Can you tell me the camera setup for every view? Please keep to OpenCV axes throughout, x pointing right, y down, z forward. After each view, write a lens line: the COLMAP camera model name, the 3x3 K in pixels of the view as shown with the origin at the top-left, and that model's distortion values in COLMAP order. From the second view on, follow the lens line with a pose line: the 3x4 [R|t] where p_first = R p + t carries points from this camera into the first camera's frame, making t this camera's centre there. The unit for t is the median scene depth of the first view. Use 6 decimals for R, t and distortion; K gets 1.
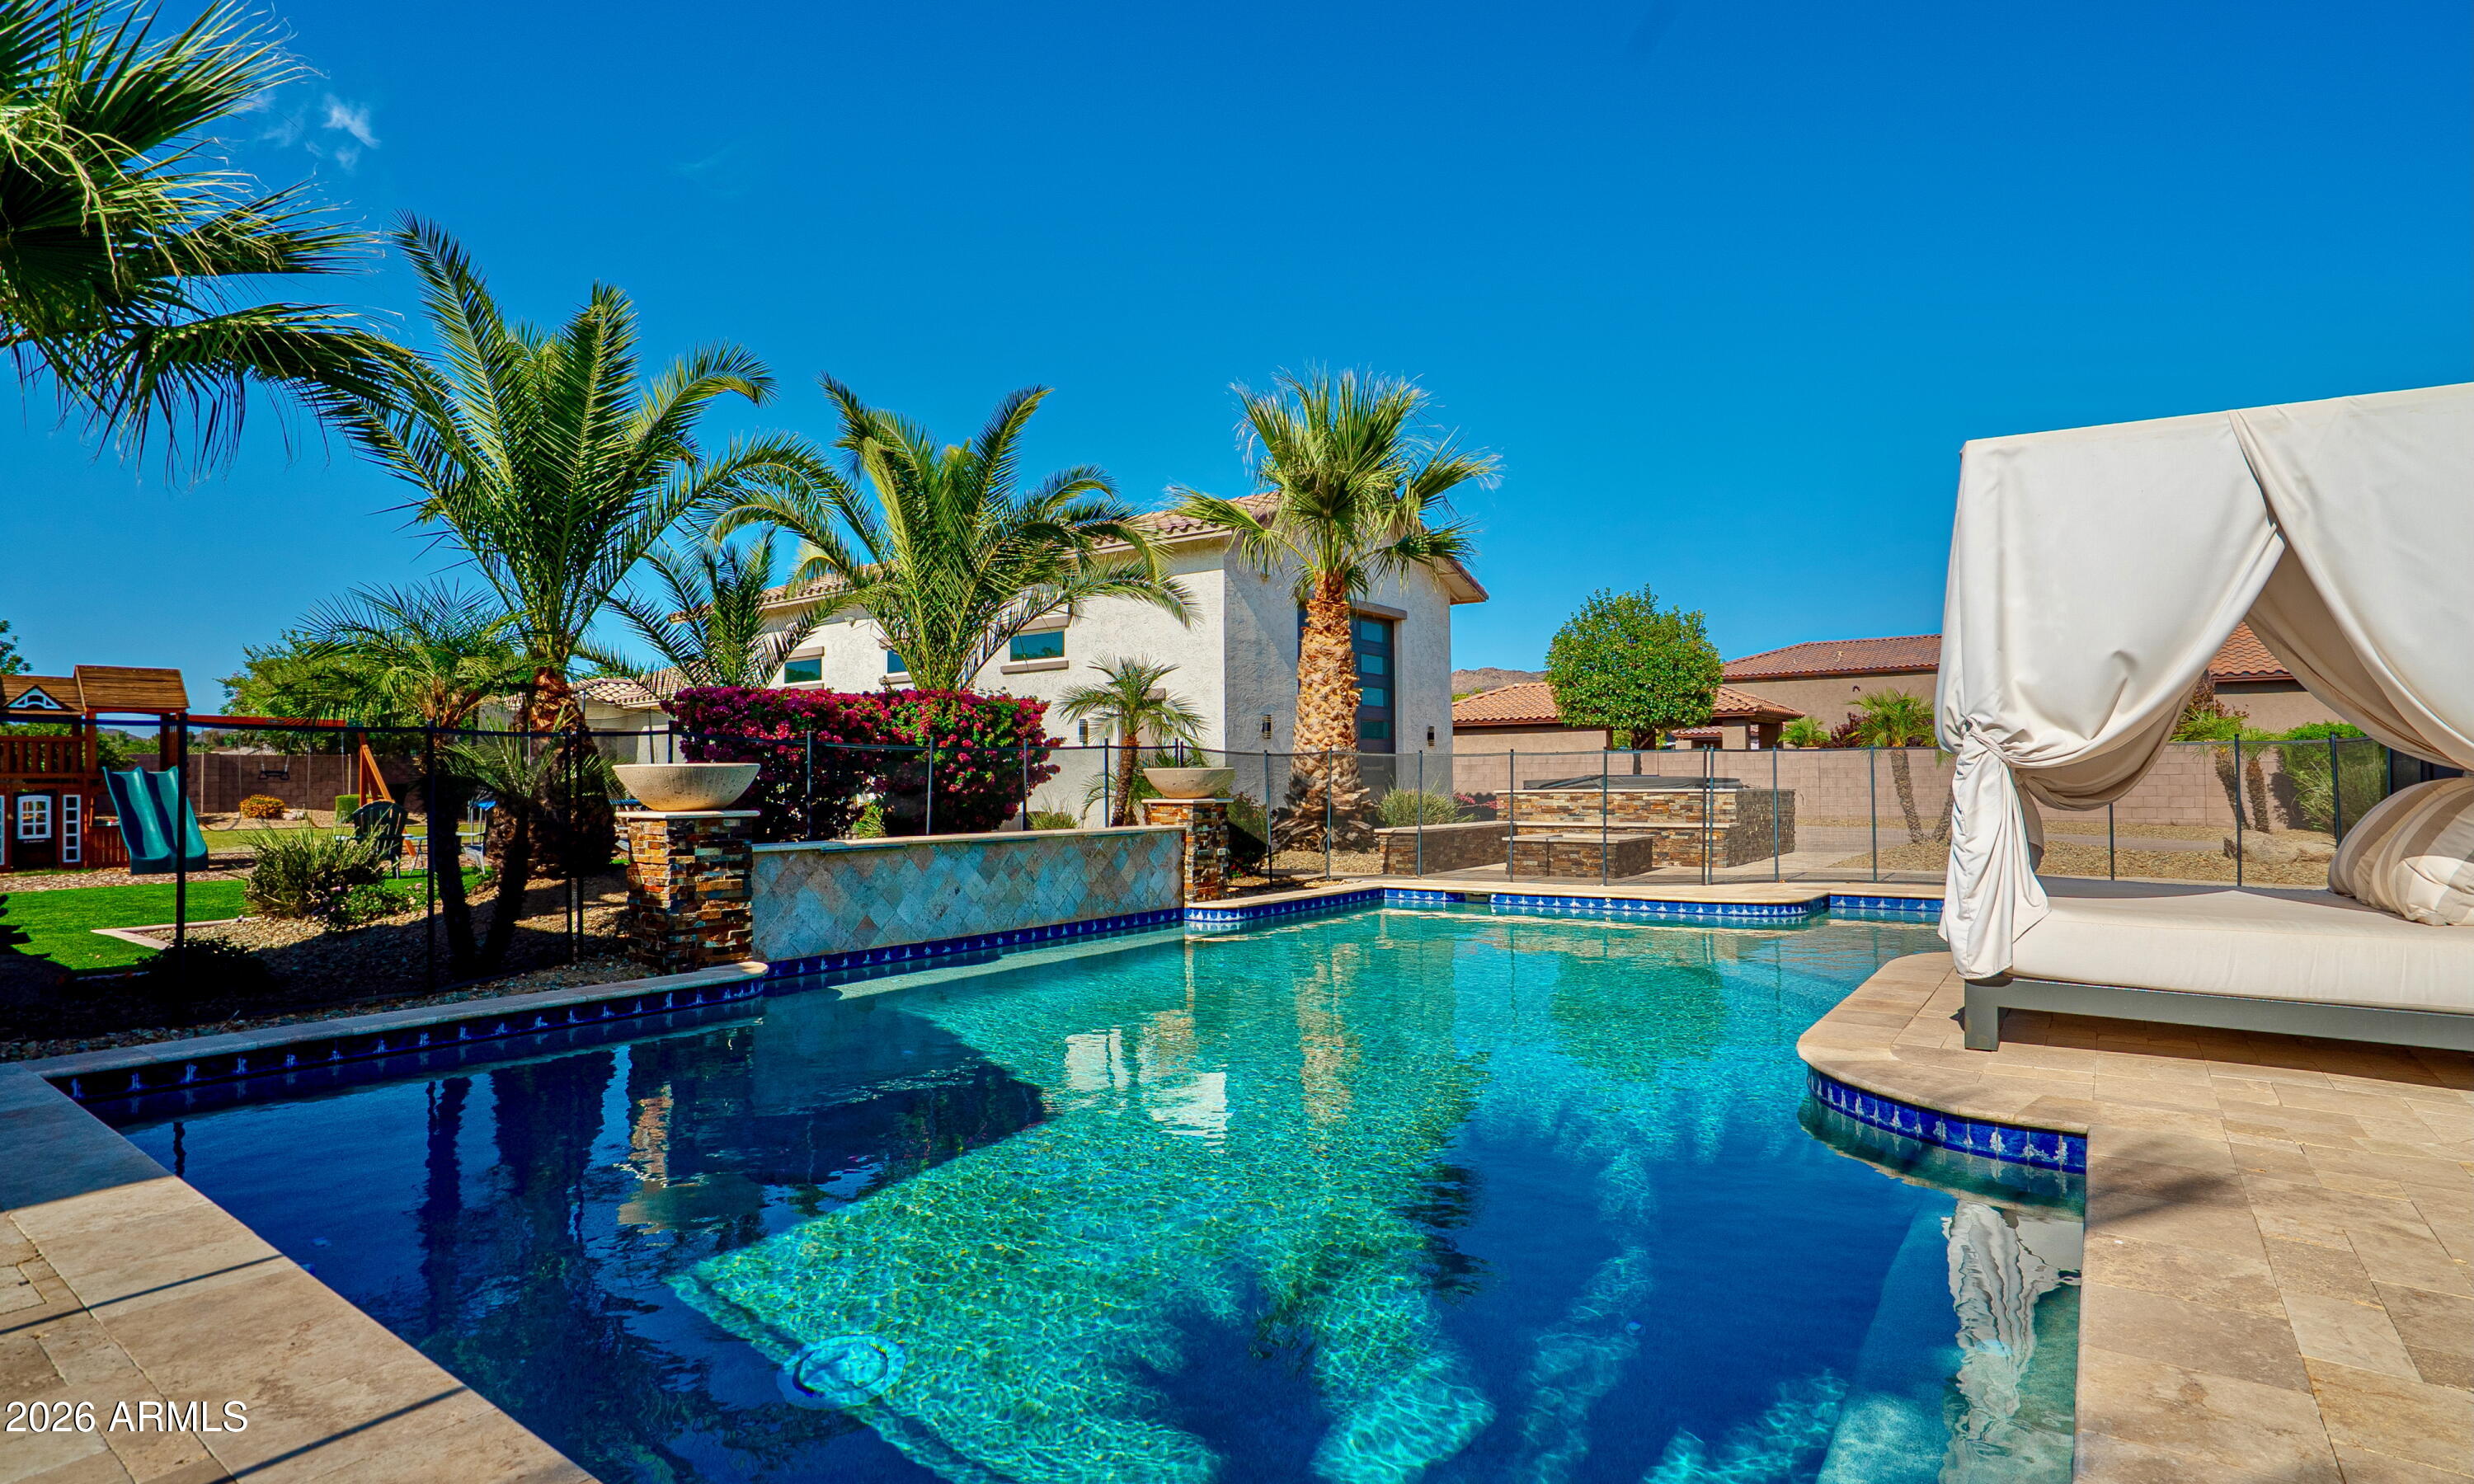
lens RADIAL K [[1227.8, 0, 1237.0], [0, 1227.8, 742.0], [0, 0, 1]] dist [-0.033400, -0.000459]
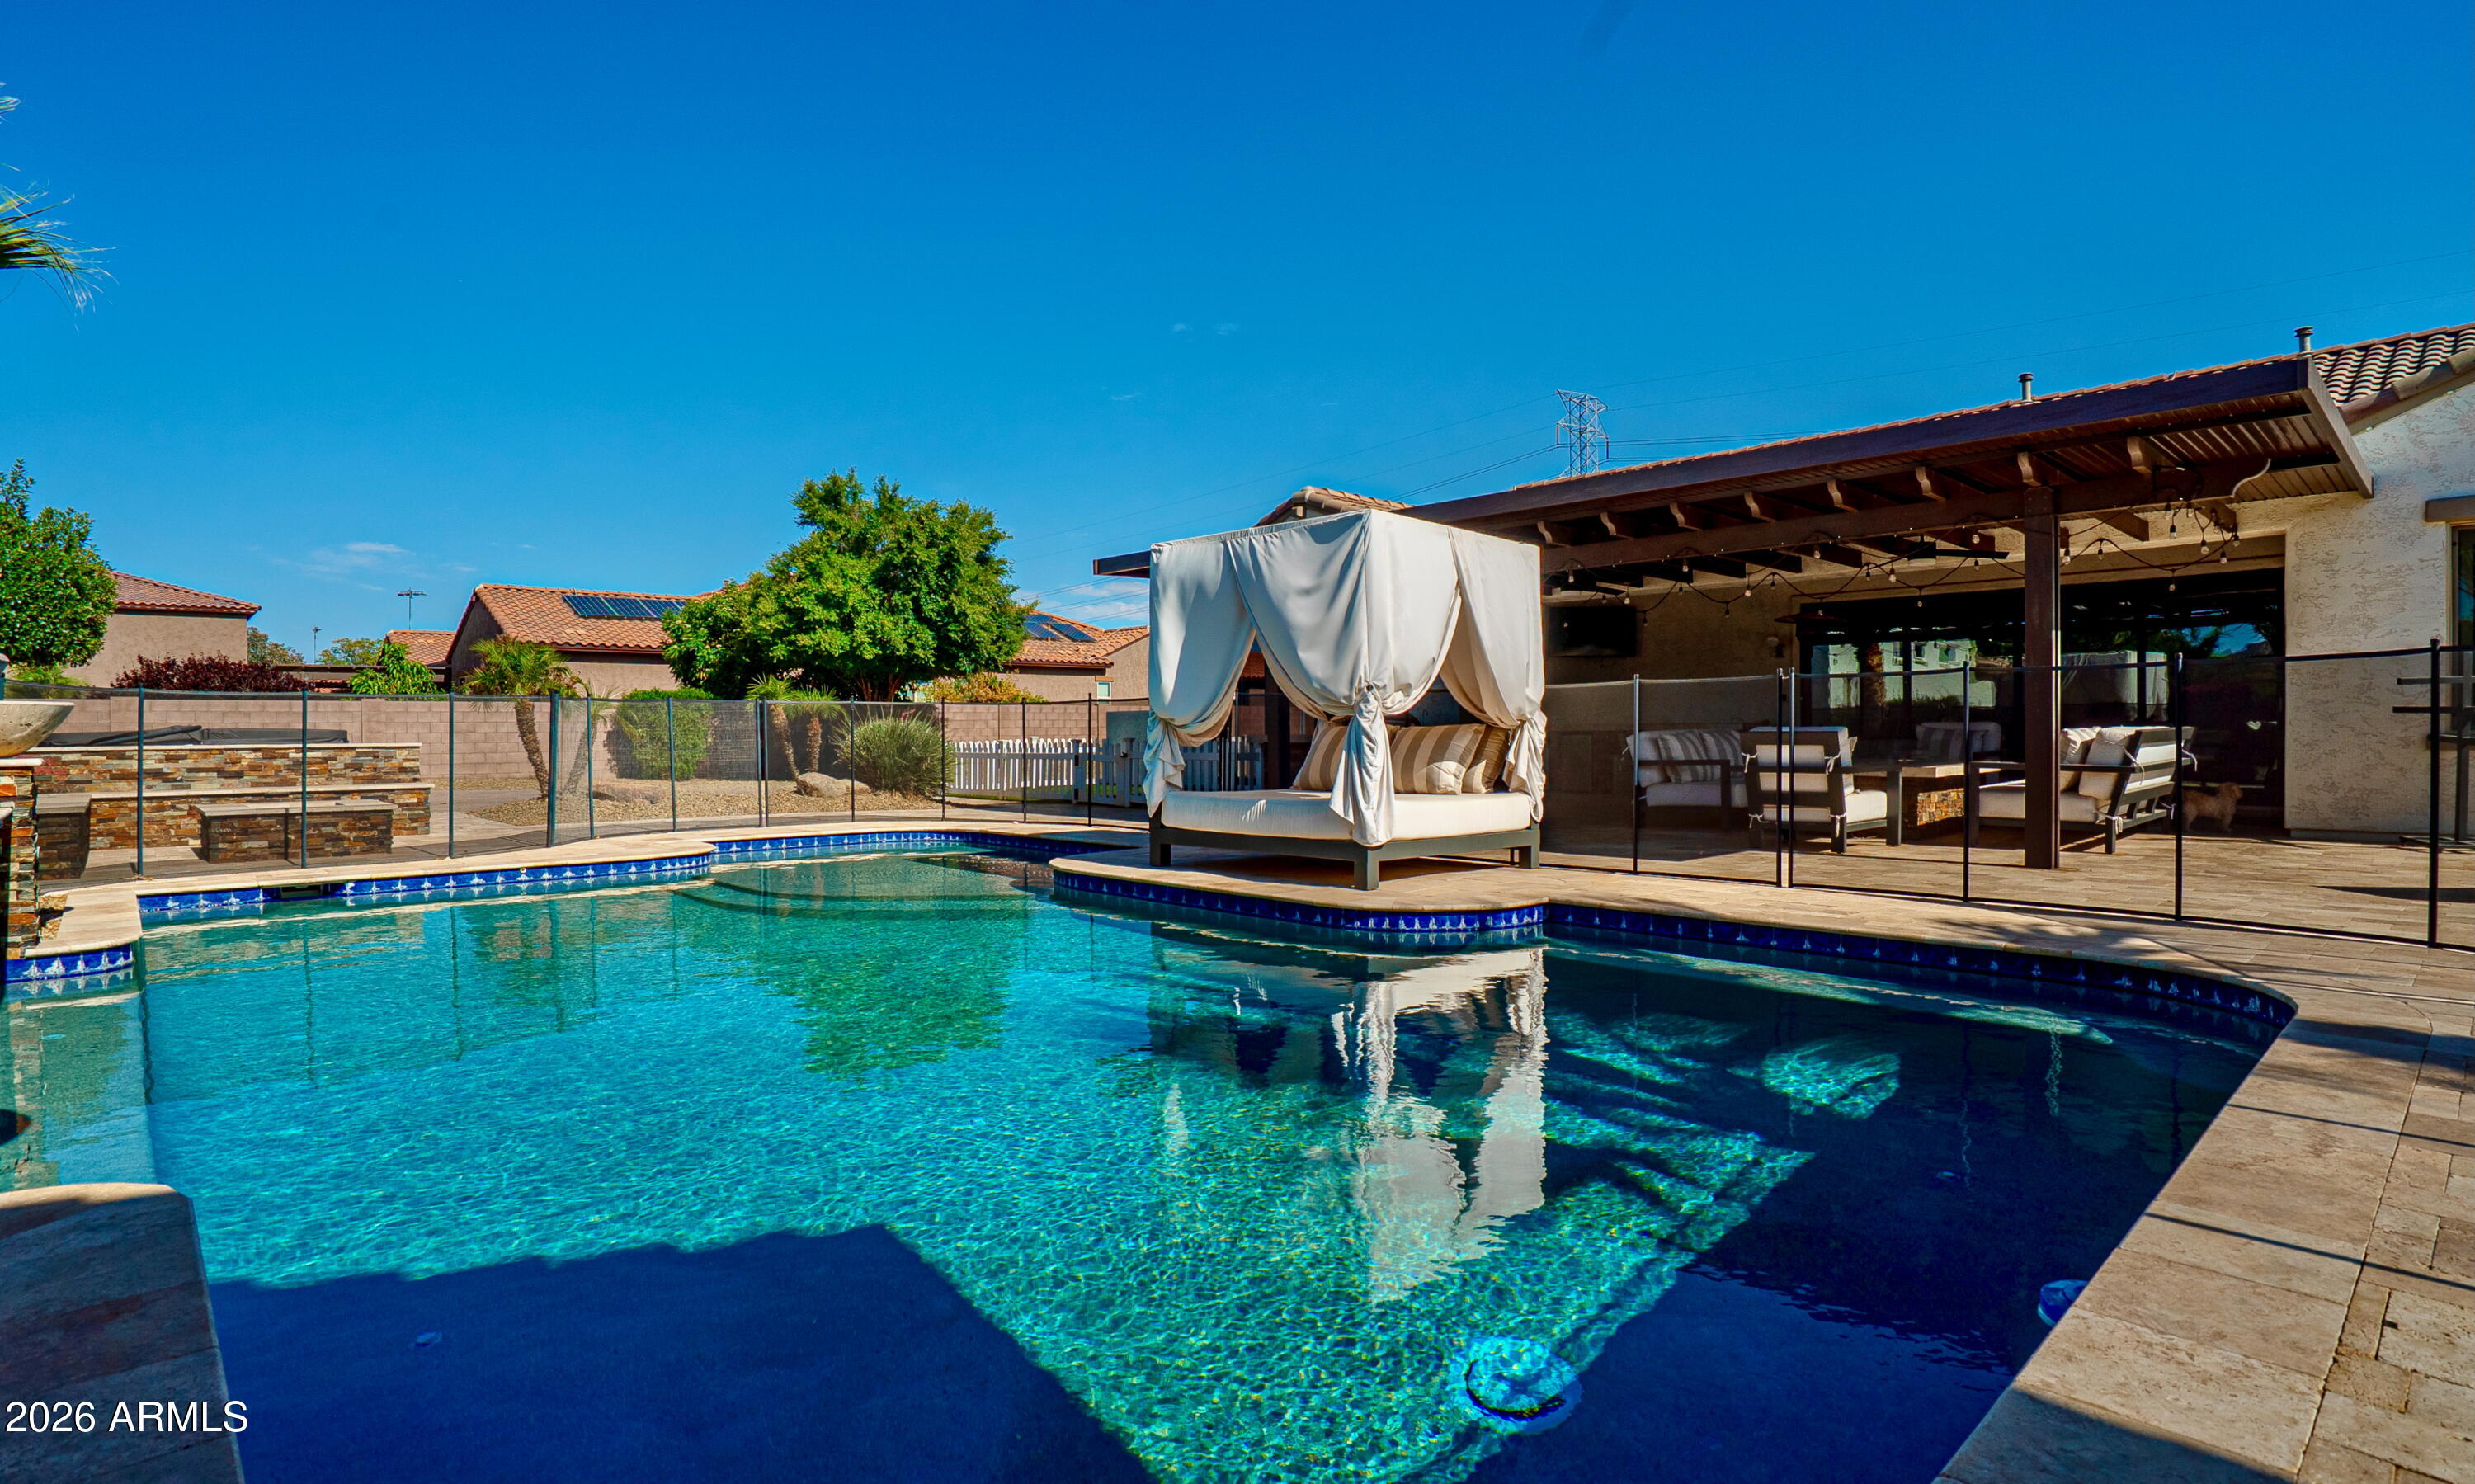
lens RADIAL K [[1228.4, 0, 1237.5], [0, 1228.4, 742.0], [0, 0, 1]] dist [-0.033400, -0.000459]
pose [[0.186185, -0.002472, 0.982512, -0.383775], [-0.028197, 0.999572, 0.007858, 0.017130], [-0.982110, -0.029167, 0.186035, 0.319470]]
